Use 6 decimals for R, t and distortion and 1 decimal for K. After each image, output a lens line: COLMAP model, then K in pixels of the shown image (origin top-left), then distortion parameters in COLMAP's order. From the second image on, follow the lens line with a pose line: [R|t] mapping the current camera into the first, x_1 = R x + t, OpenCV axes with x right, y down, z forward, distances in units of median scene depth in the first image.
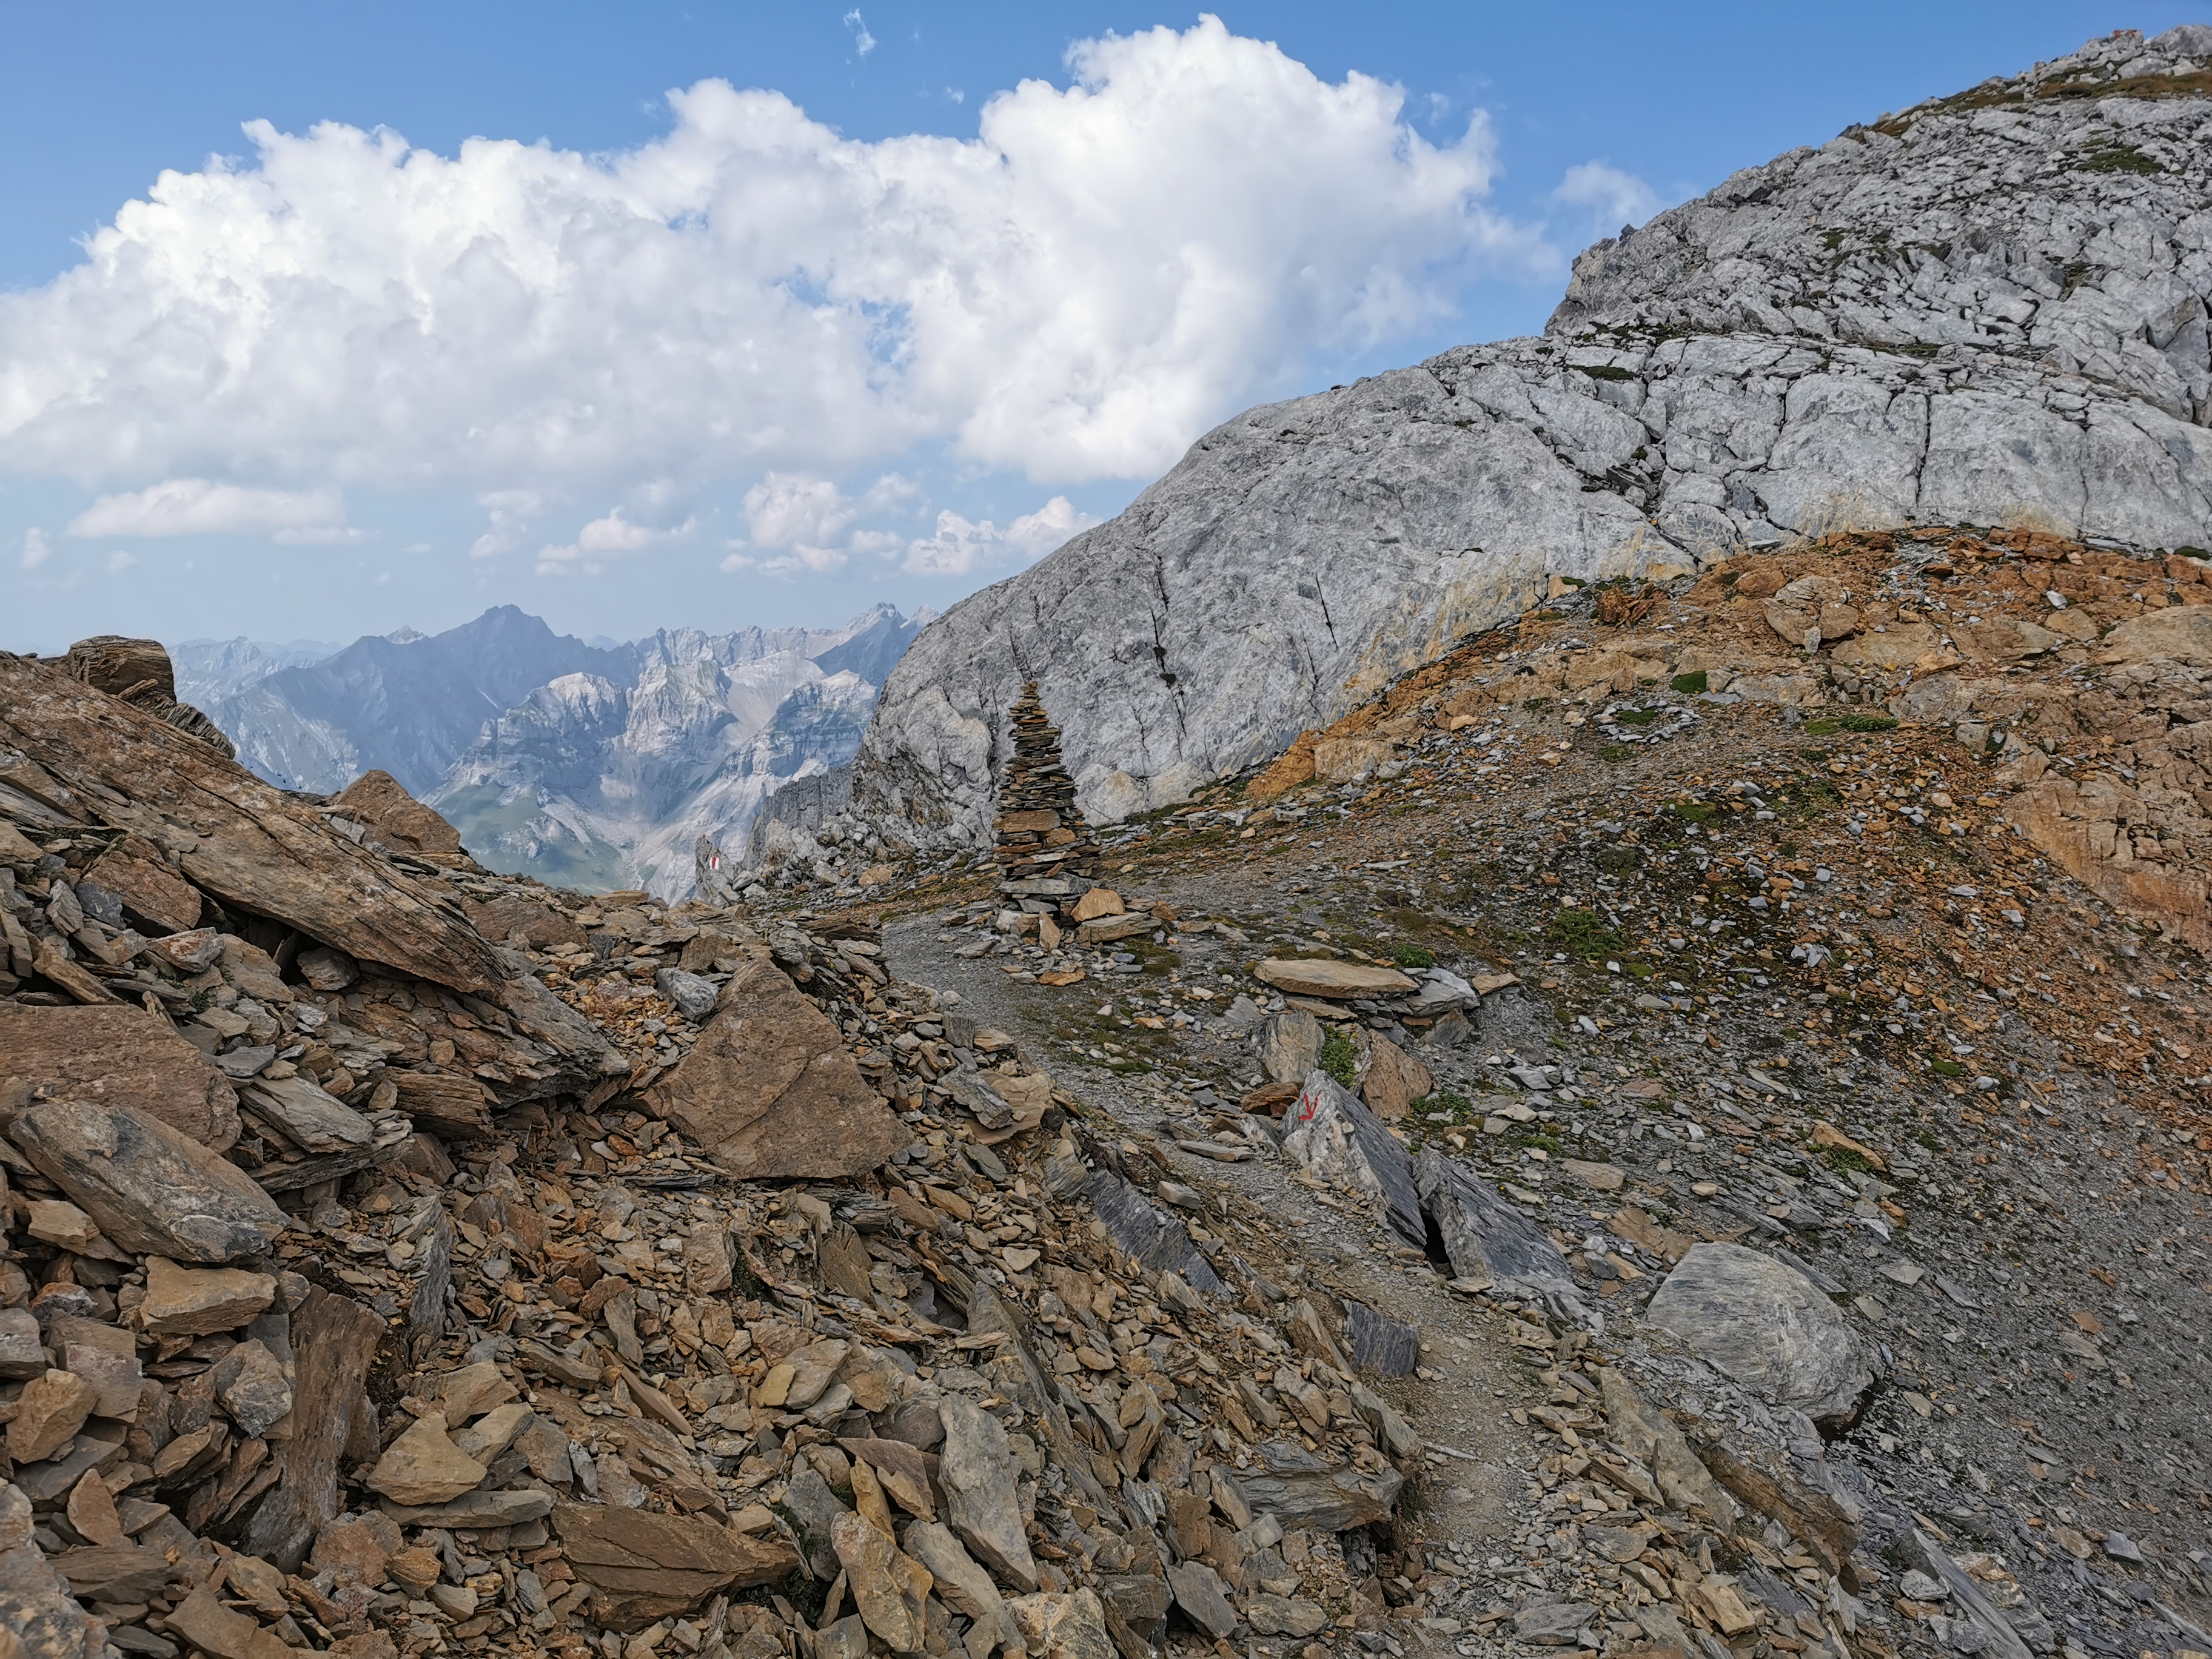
lens RADIAL K [[1701.5, 0, 1115.6], [0, 1701.5, 827.8], [0, 0, 1]] dist [0.032416, -0.047913]
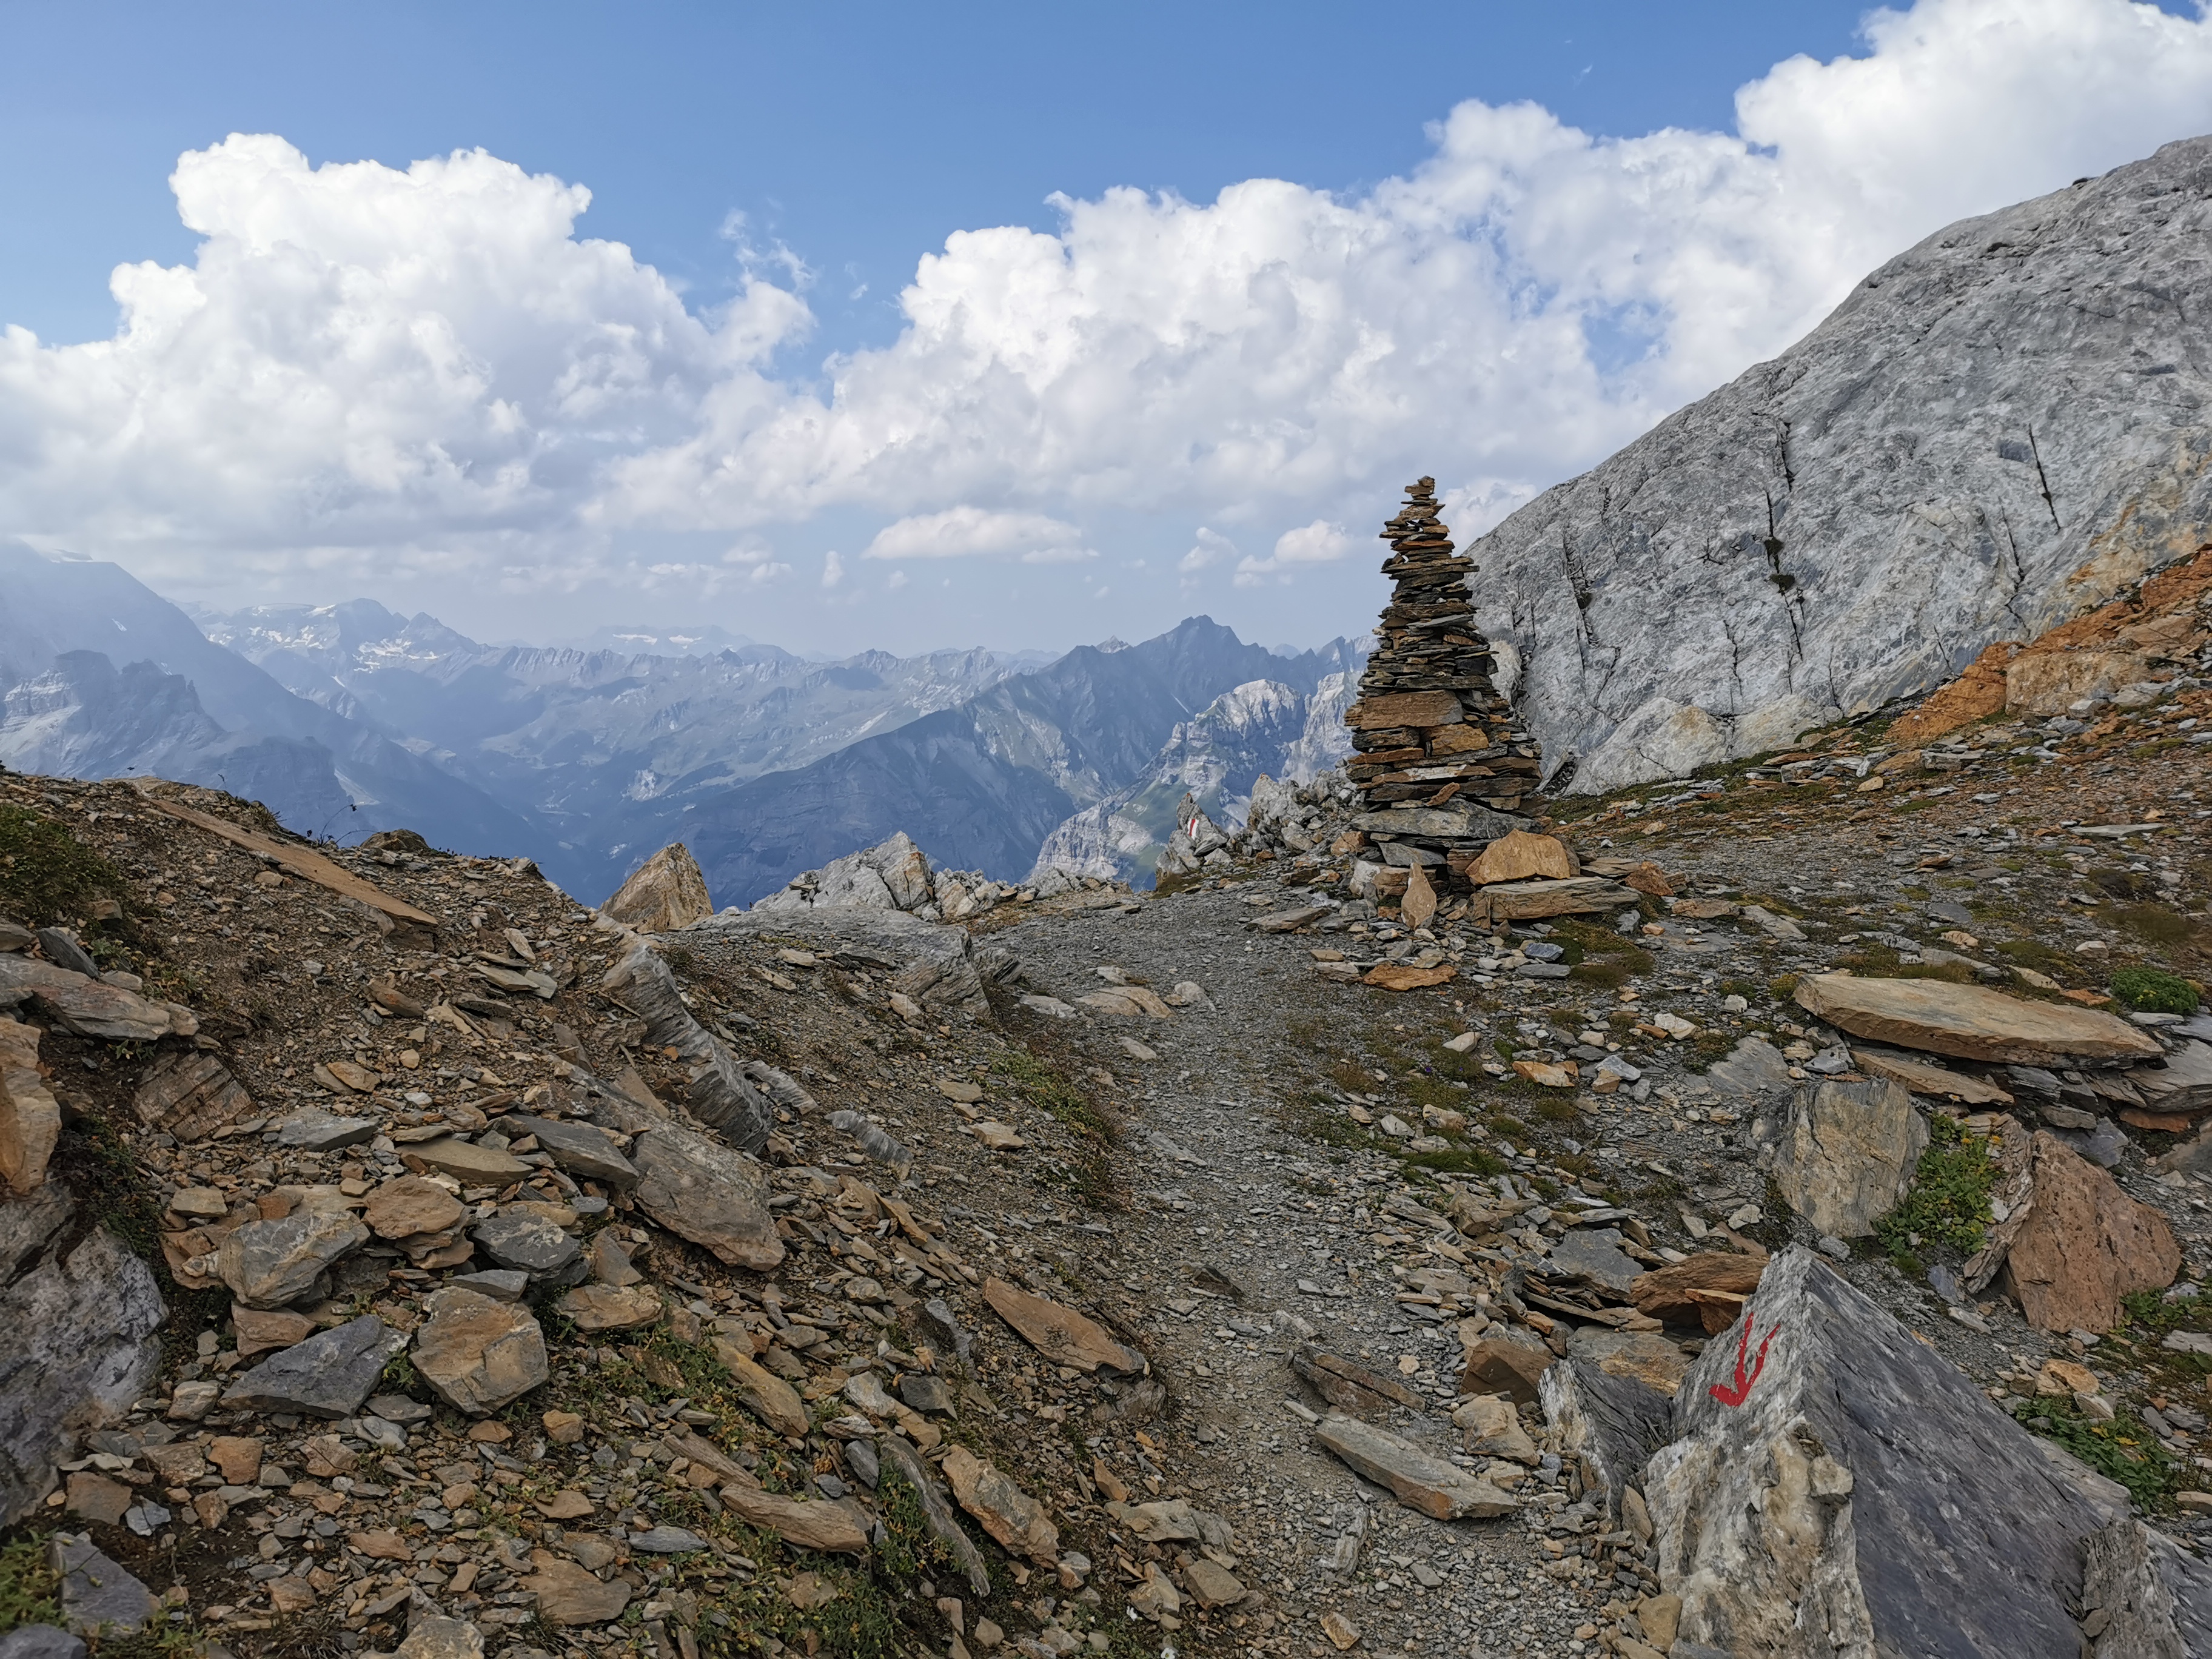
lens RADIAL K [[1701.5, 0, 1096.6], [0, 1701.5, 828.0], [0, 0, 1]] dist [0.032416, -0.047913]
pose [[0.920899, 0.039043, -0.387841, 0.073410], [-0.040735, 0.999163, 0.003860, 0.034832], [0.387666, 0.012244, 0.921718, 0.373520]]
